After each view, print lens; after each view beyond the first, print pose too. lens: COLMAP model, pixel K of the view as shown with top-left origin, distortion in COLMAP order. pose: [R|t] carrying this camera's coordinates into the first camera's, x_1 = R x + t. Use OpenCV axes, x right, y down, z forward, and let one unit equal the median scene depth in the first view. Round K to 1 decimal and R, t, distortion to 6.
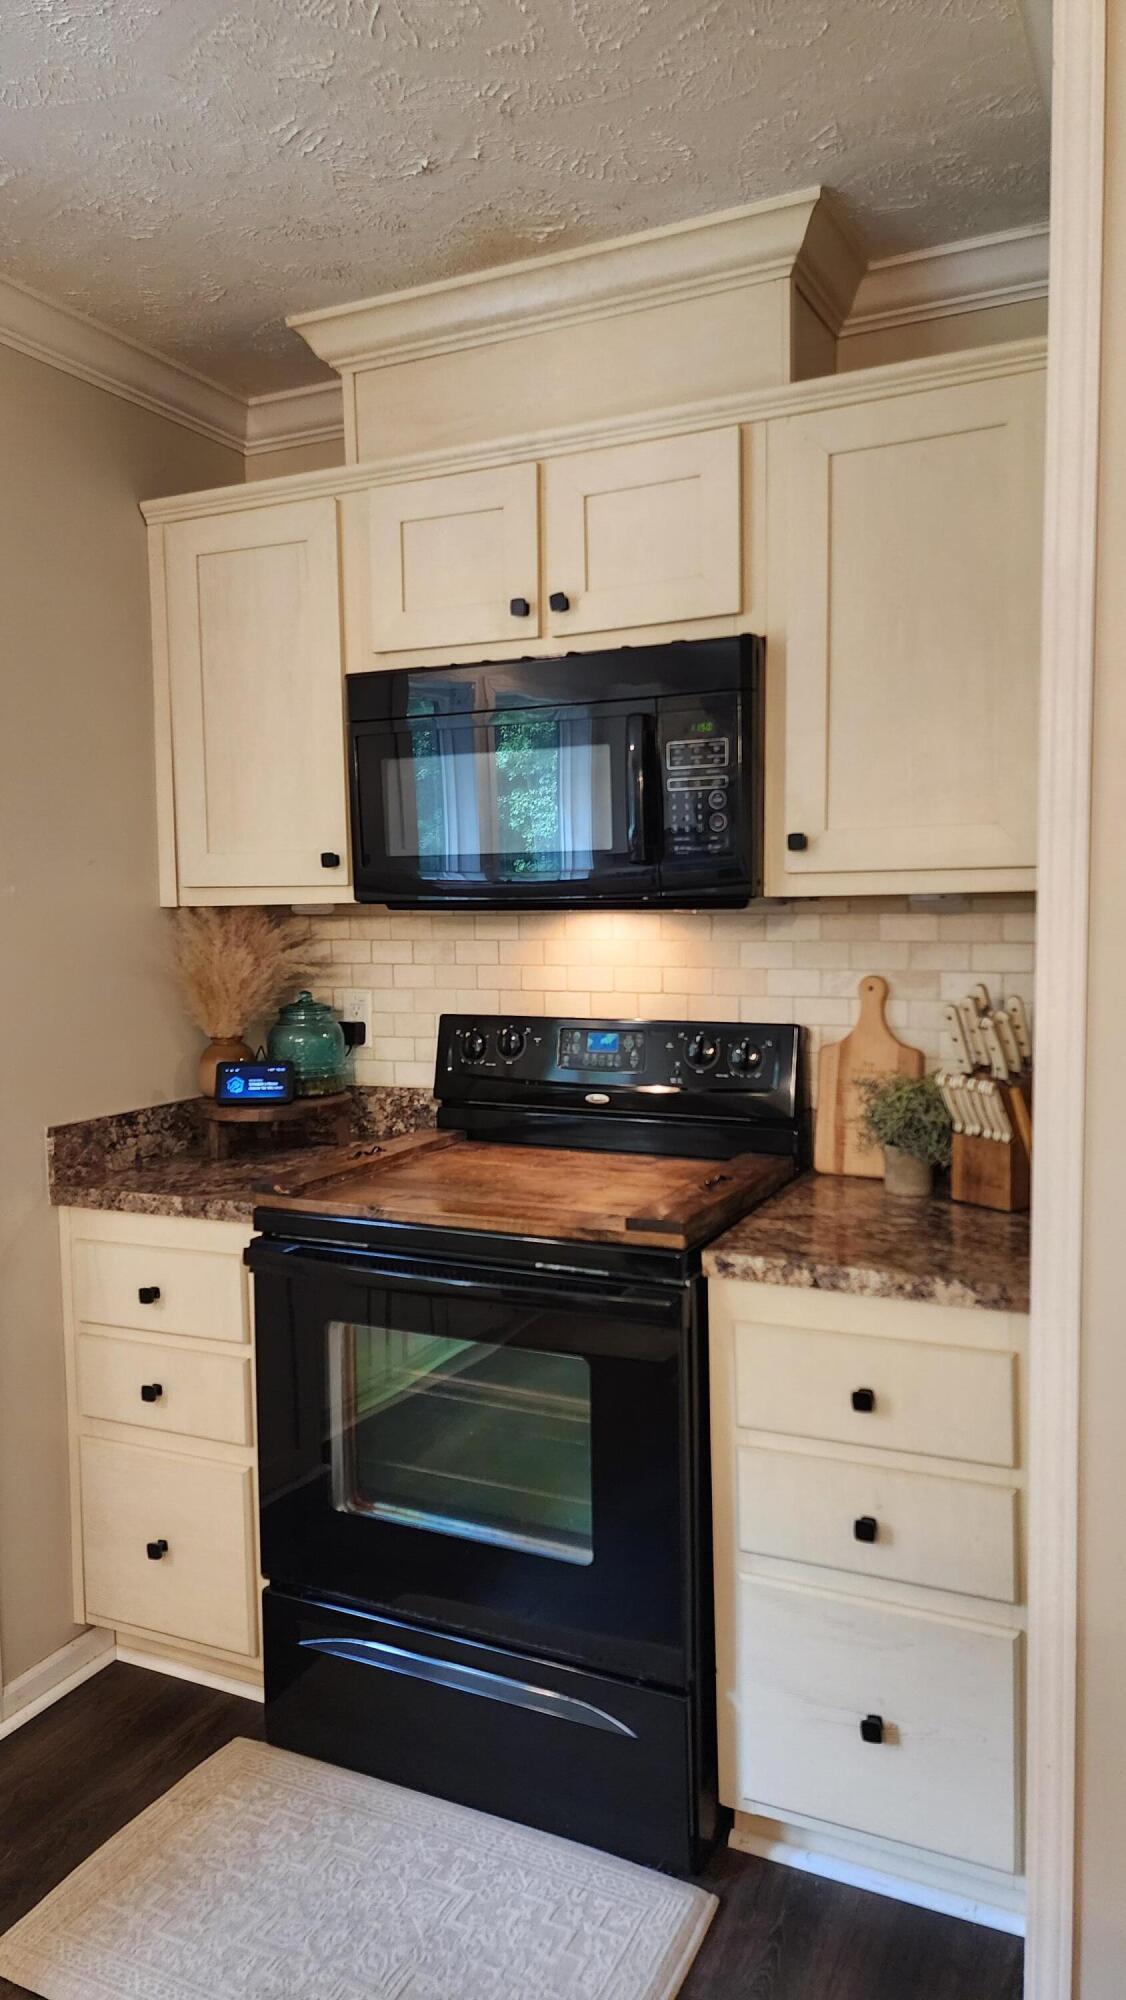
lens RADIAL K [[1336.4, 0, 592.8], [0, 1336.4, 1004.5], [0, 0, 1]] dist [0.091233, -0.094320]
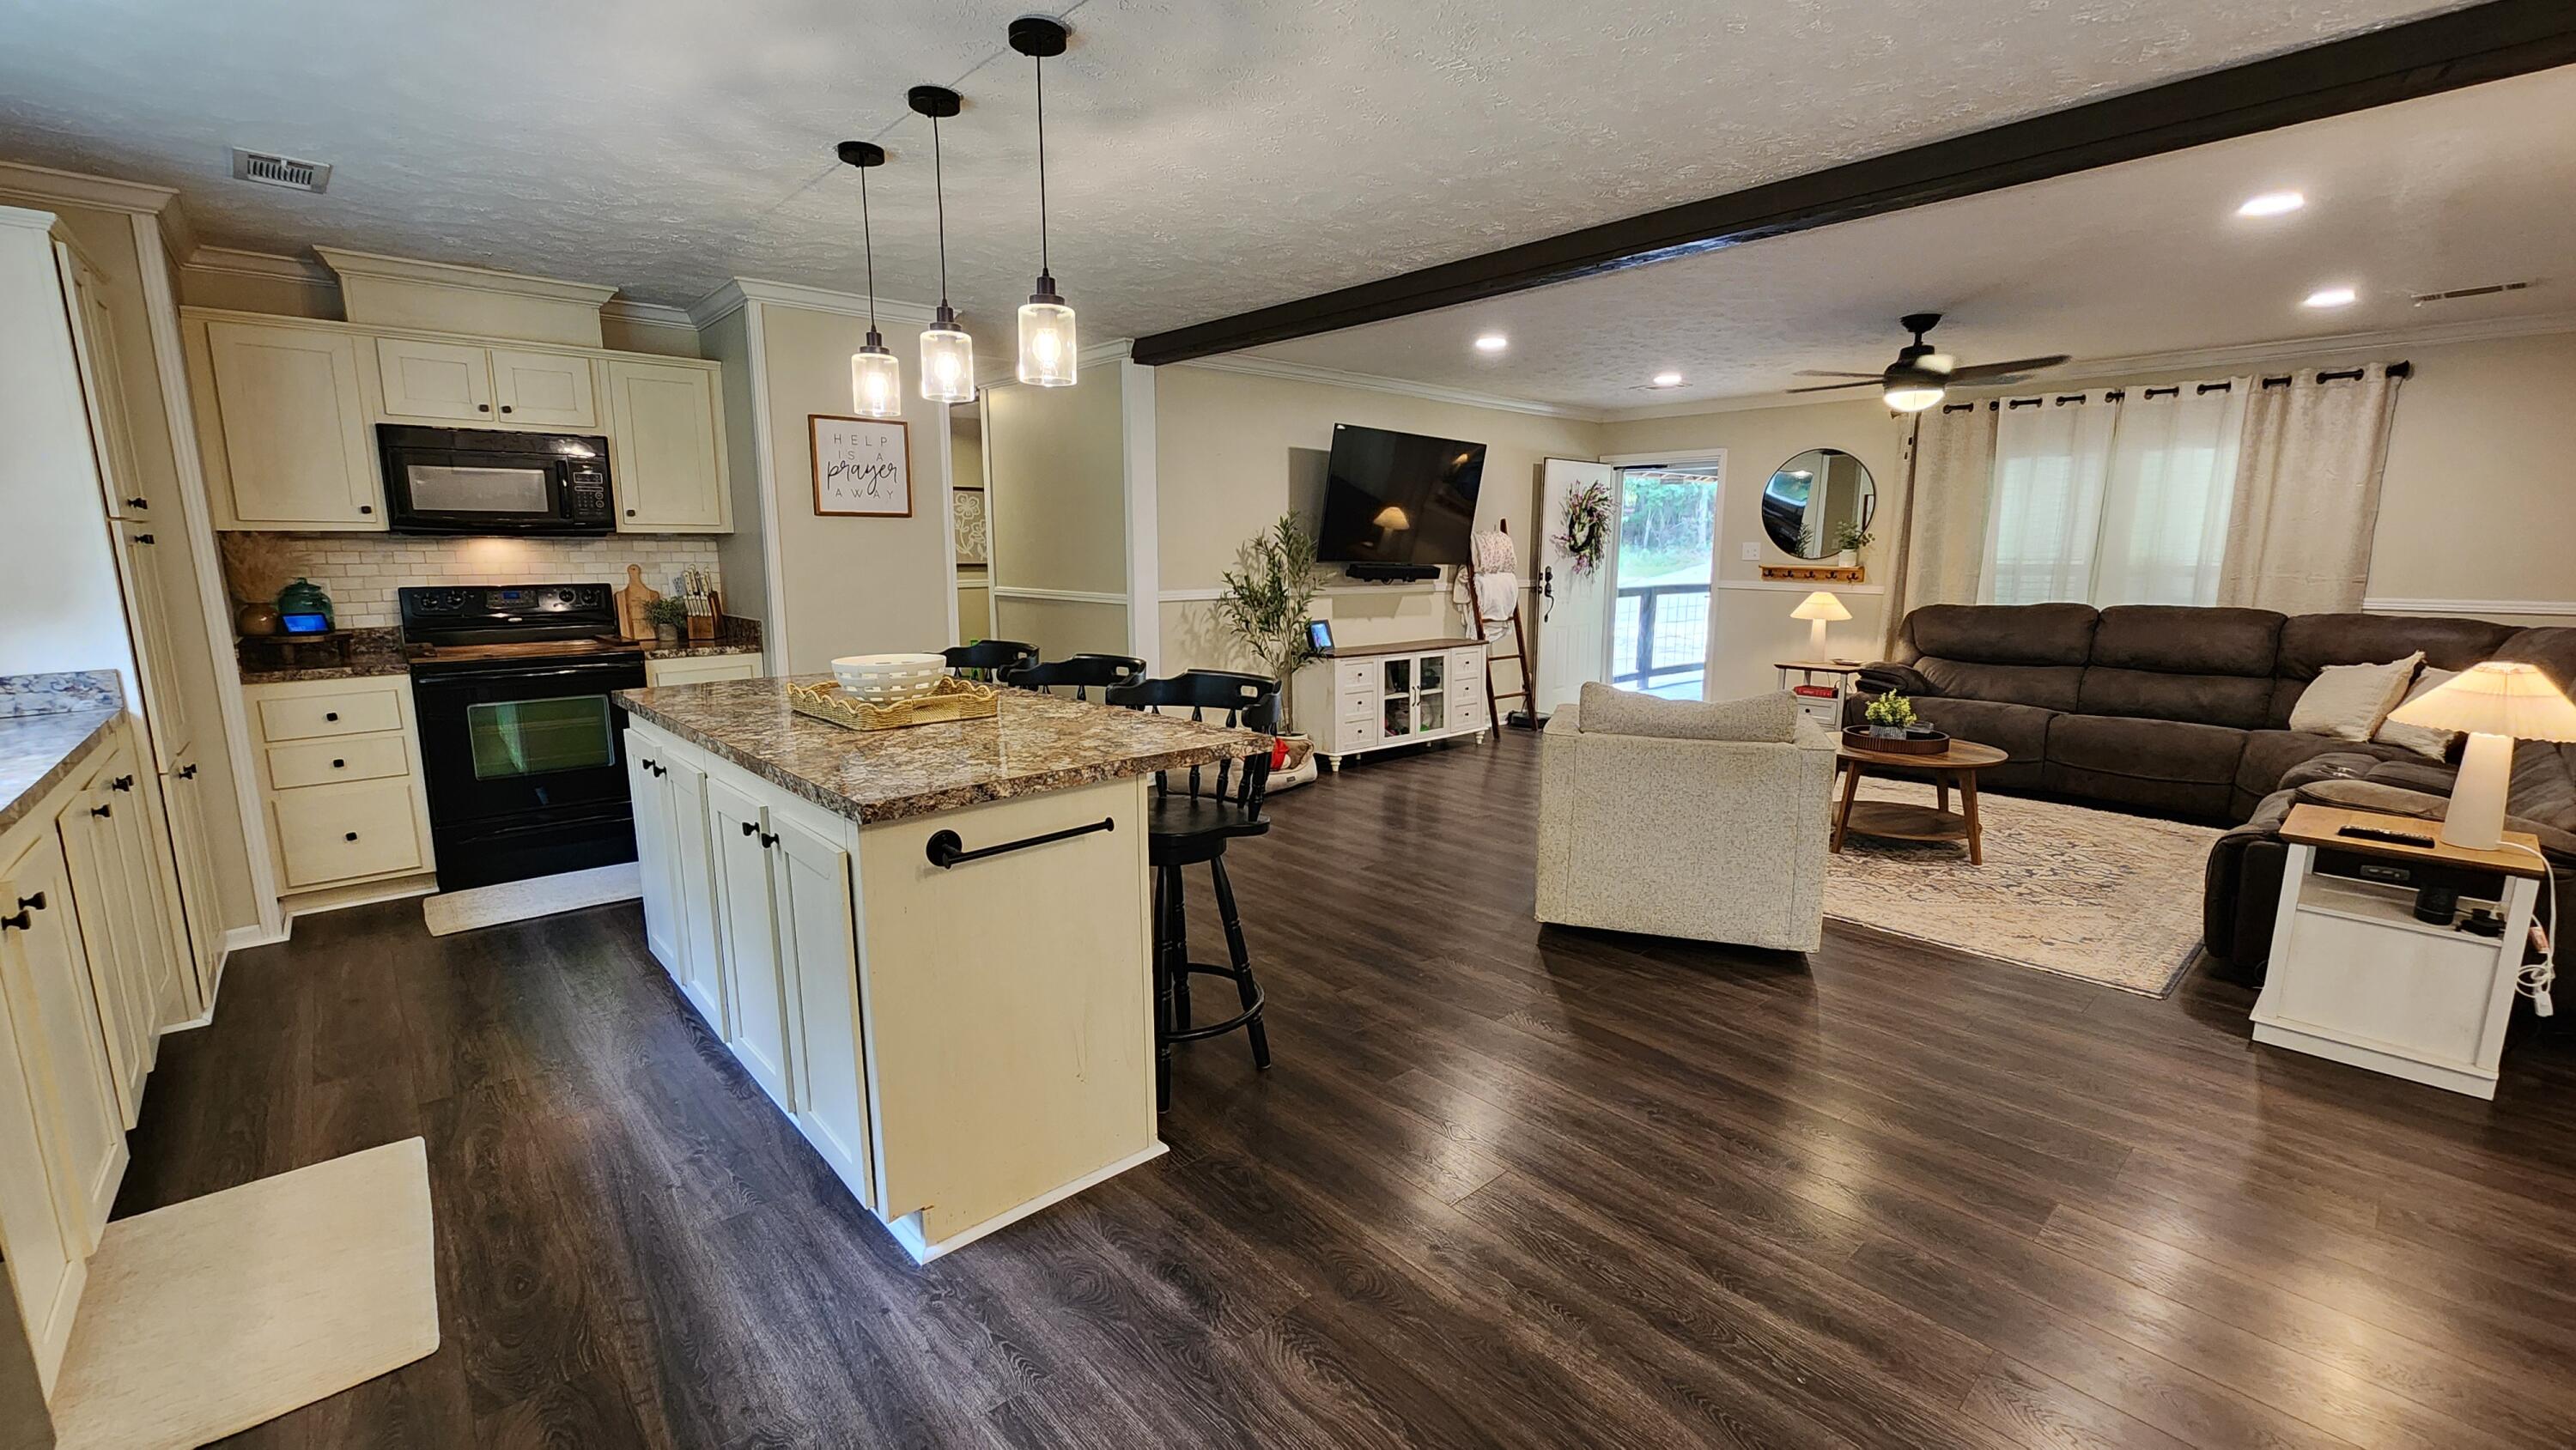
lens RADIAL K [[1056.3, 0, 1271.5], [0, 1056.3, 736.8], [0, 0, 1]] dist [-0.002770, -0.000054]
pose [[0.402462, -0.146273, 0.903675, -1.272699], [0.068909, 0.989192, 0.129426, 0.138290], [-0.912839, 0.010183, 0.408192, -1.043397]]
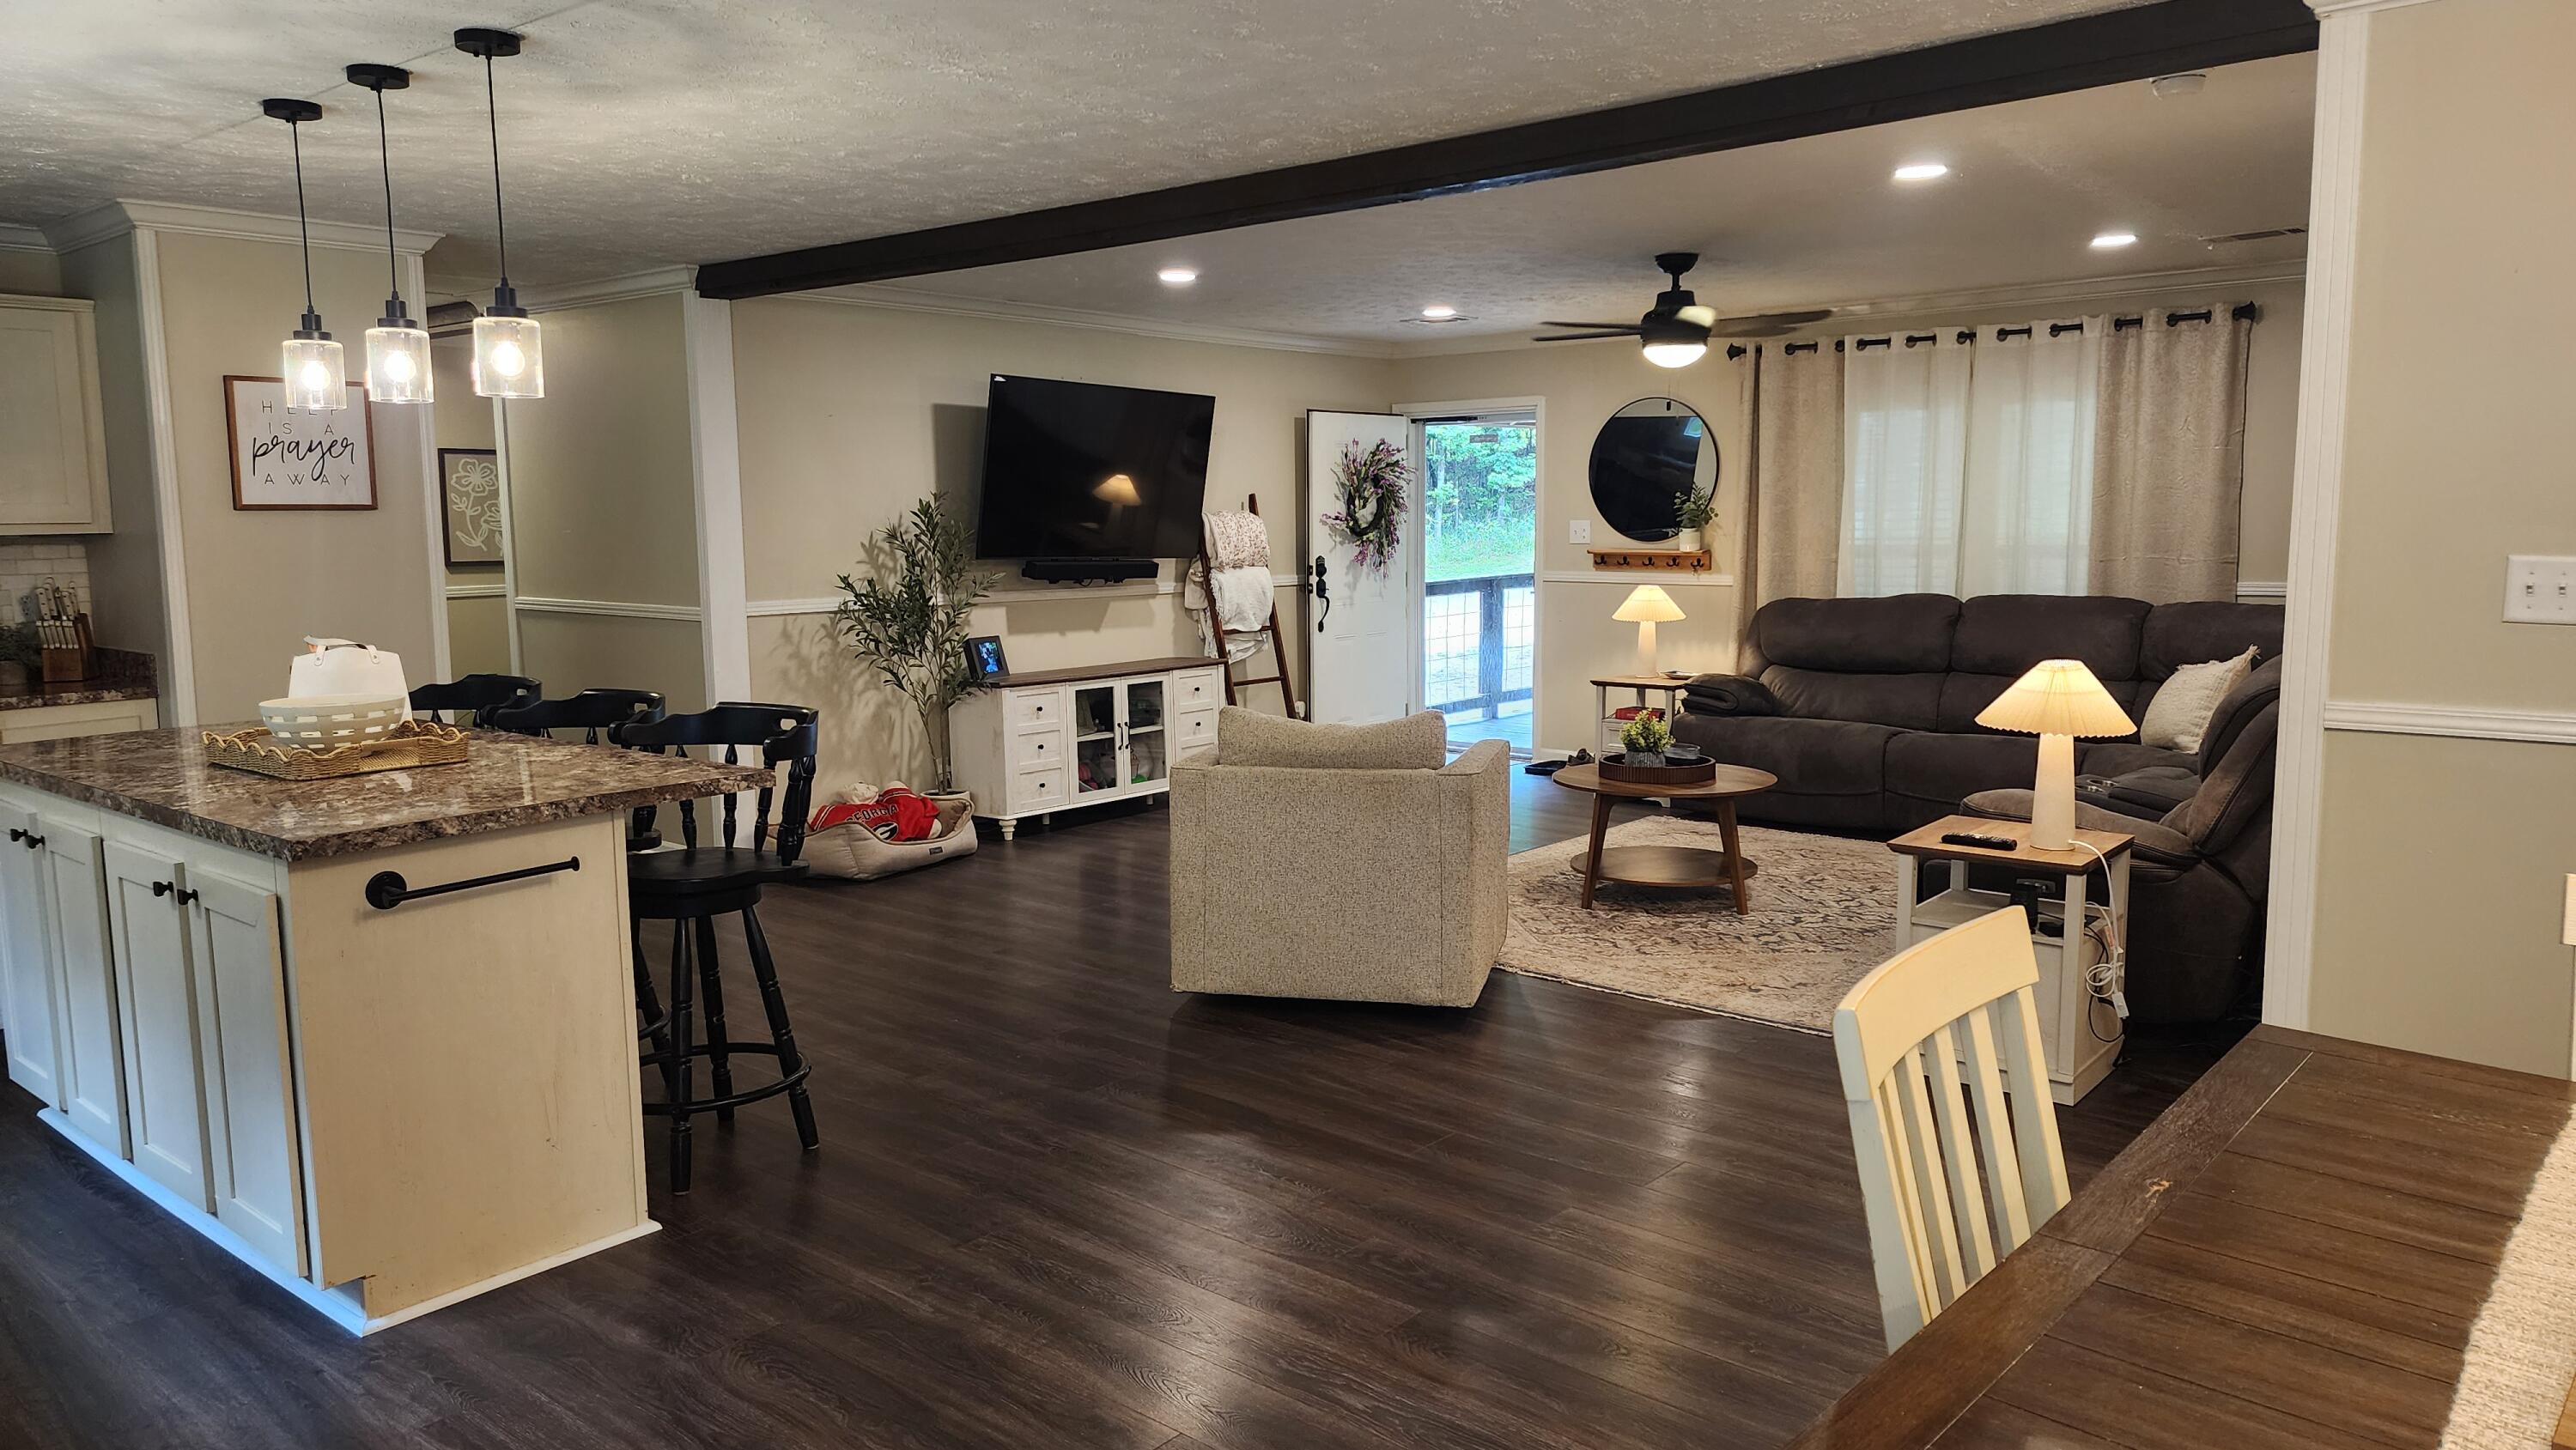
lens RADIAL K [[1721.2, 0, 1277.3], [0, 1721.2, 720.5], [0, 0, 1]] dist [0.091233, -0.094320]
pose [[0.278506, -0.105191, 0.954657, -1.695645], [0.086650, 0.992682, 0.084103, 0.133113], [-0.956518, 0.059298, 0.285582, -1.492079]]
